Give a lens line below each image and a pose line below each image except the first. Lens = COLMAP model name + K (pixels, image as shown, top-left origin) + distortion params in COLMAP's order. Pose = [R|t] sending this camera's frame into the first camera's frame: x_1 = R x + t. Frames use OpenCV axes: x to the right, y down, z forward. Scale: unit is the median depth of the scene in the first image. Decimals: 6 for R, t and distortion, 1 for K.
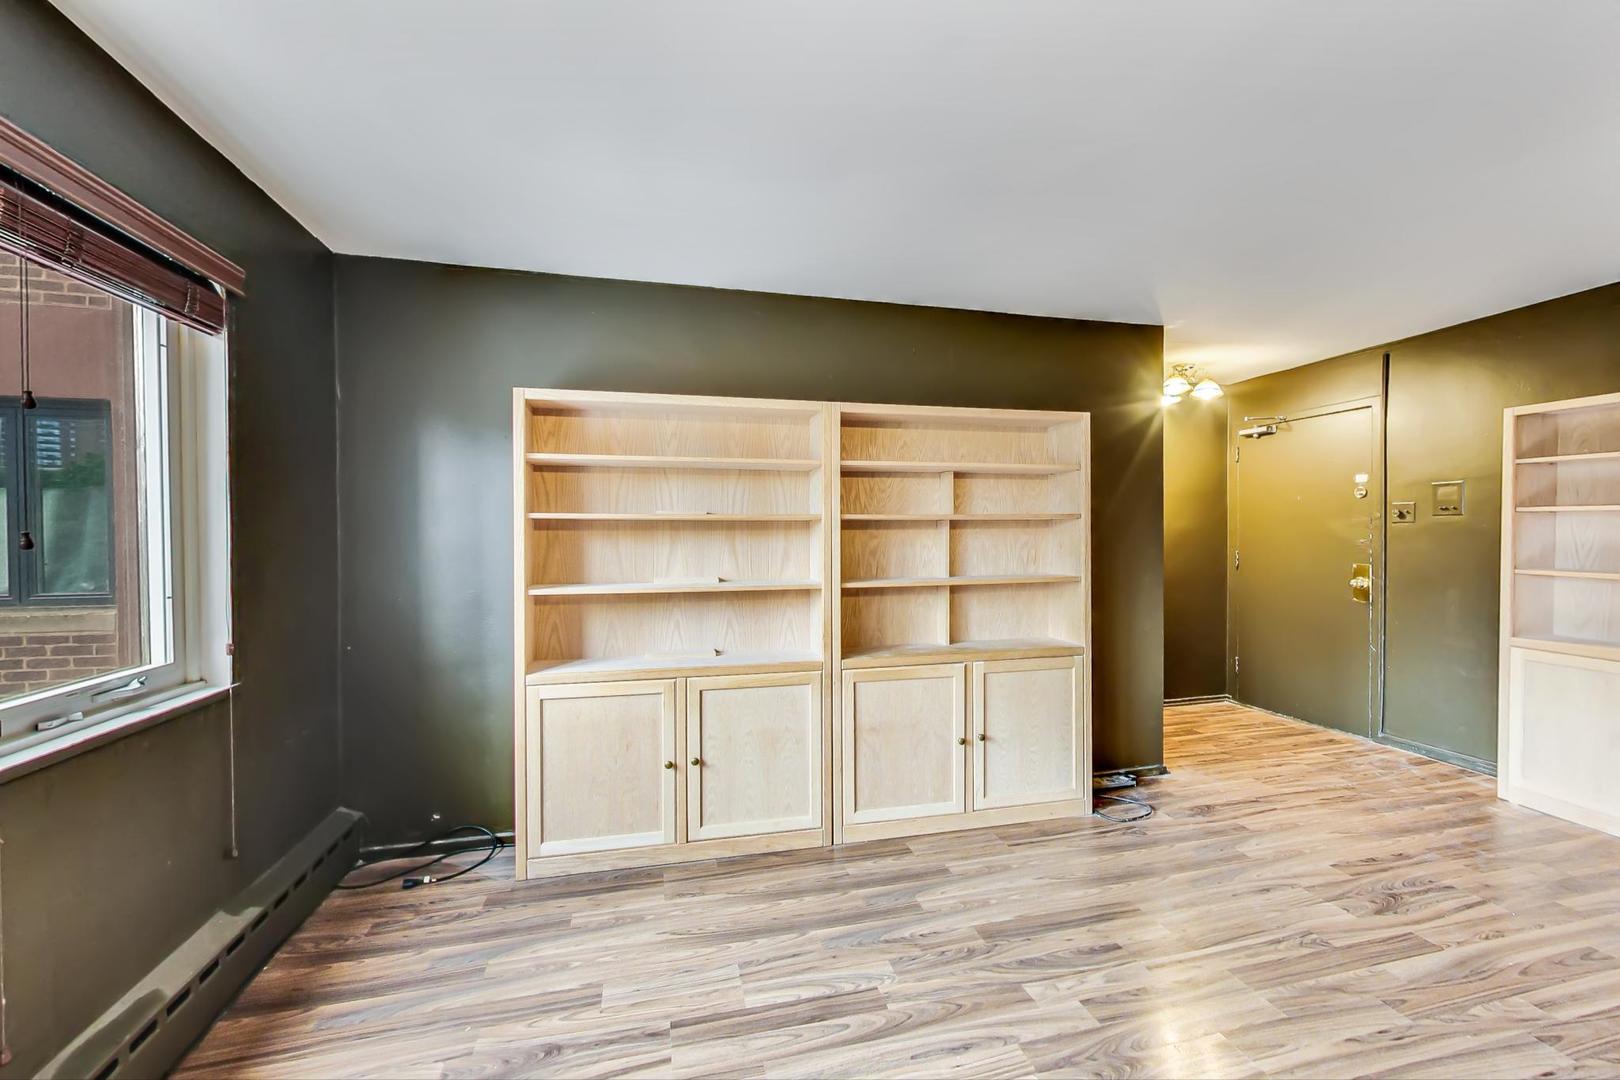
lens RADIAL K [[654.8, 0, 810.0], [0, 654.8, 540.0], [0, 0, 1]] dist [0.001202, 0.000243]
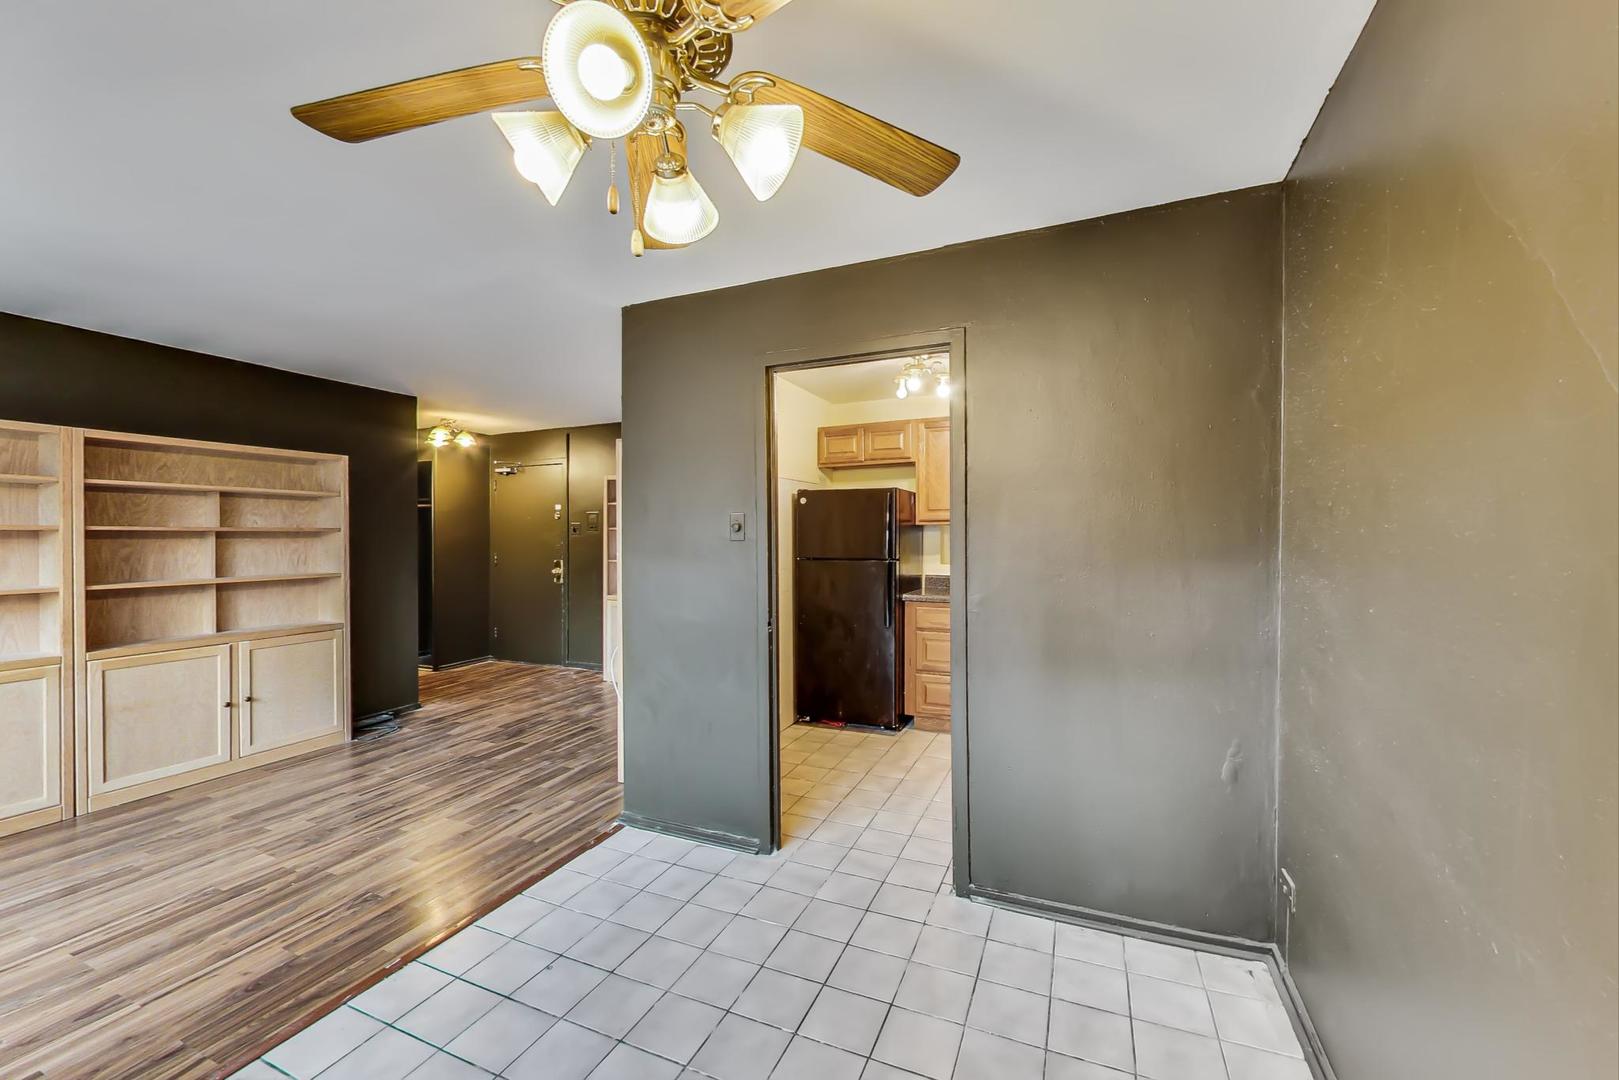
lens RADIAL K [[651.9, 0, 809.5], [0, 651.9, 540.0], [0, 0, 1]] dist [0.003101, 0.000548]
pose [[0.614740, -0.001780, 0.788728, -0.074170], [0.010493, 0.999927, -0.005921, 0.005224], [-0.788660, 0.011916, 0.614714, -0.675706]]
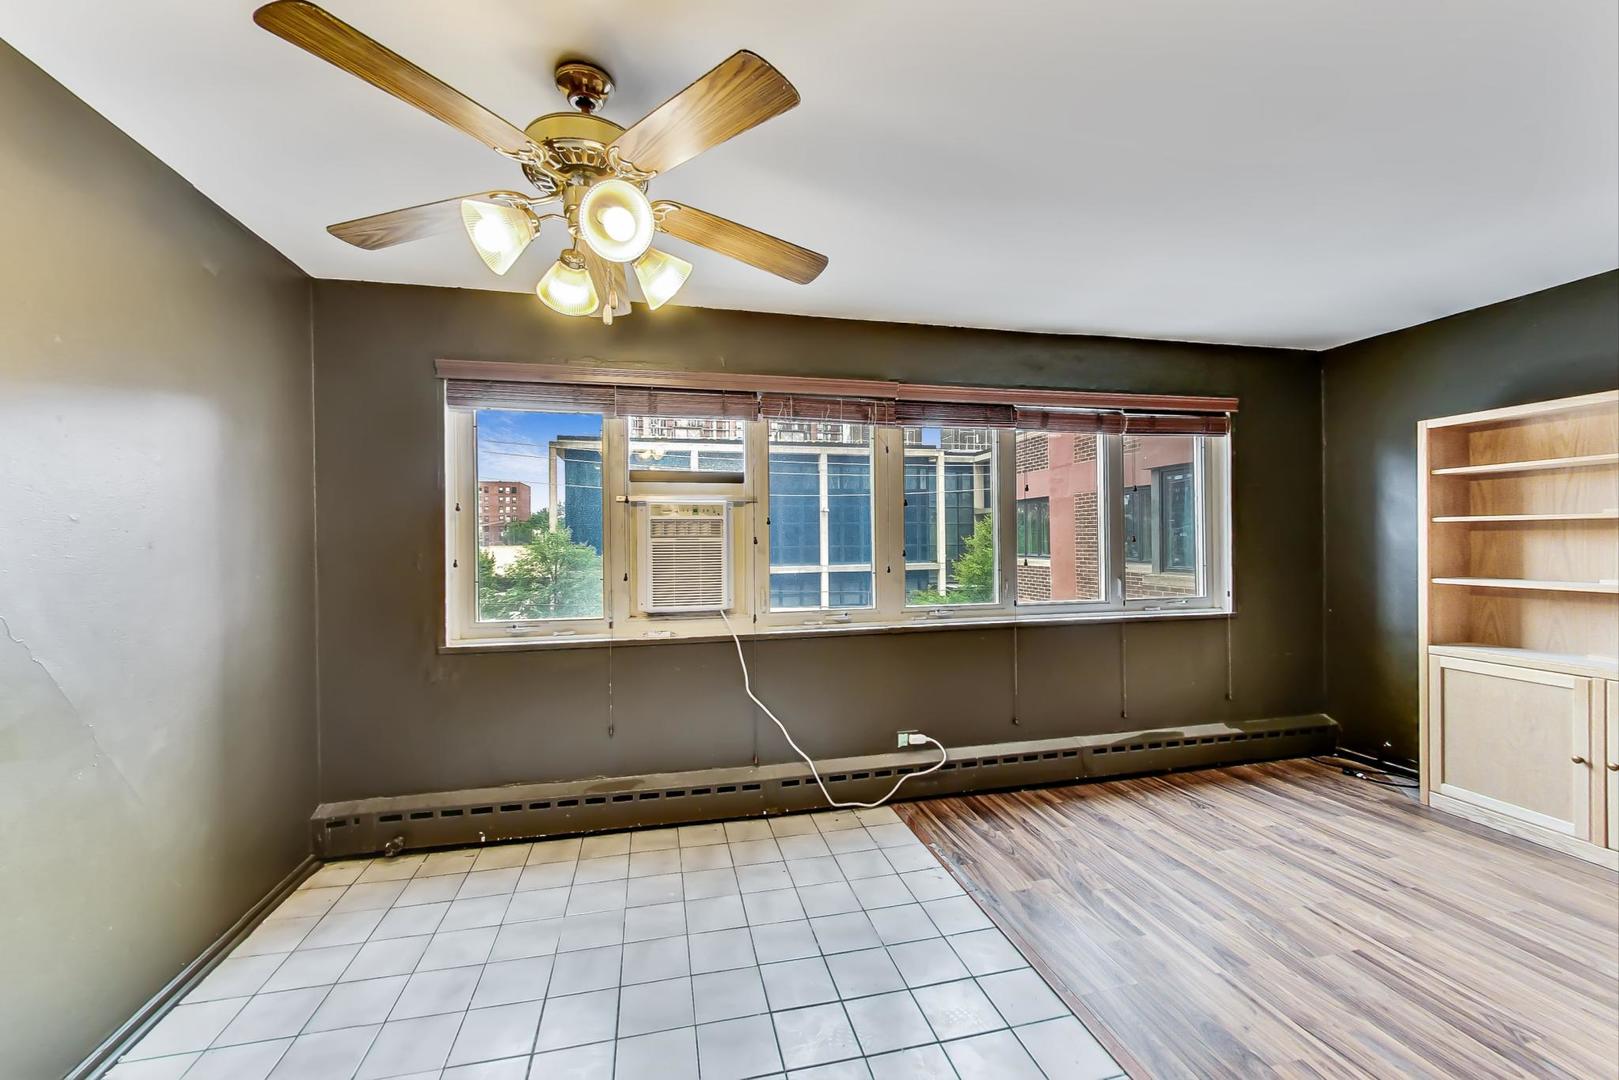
lens RADIAL K [[628.3, 0, 809.5], [0, 628.3, 540.0], [0, 0, 1]] dist [-0.001204, -0.000101]
pose [[-0.013675, 0.006011, -0.999888, 0.701525], [-0.002707, 0.999978, 0.006049, -0.002275], [0.999903, 0.002790, -0.013658, -0.165003]]
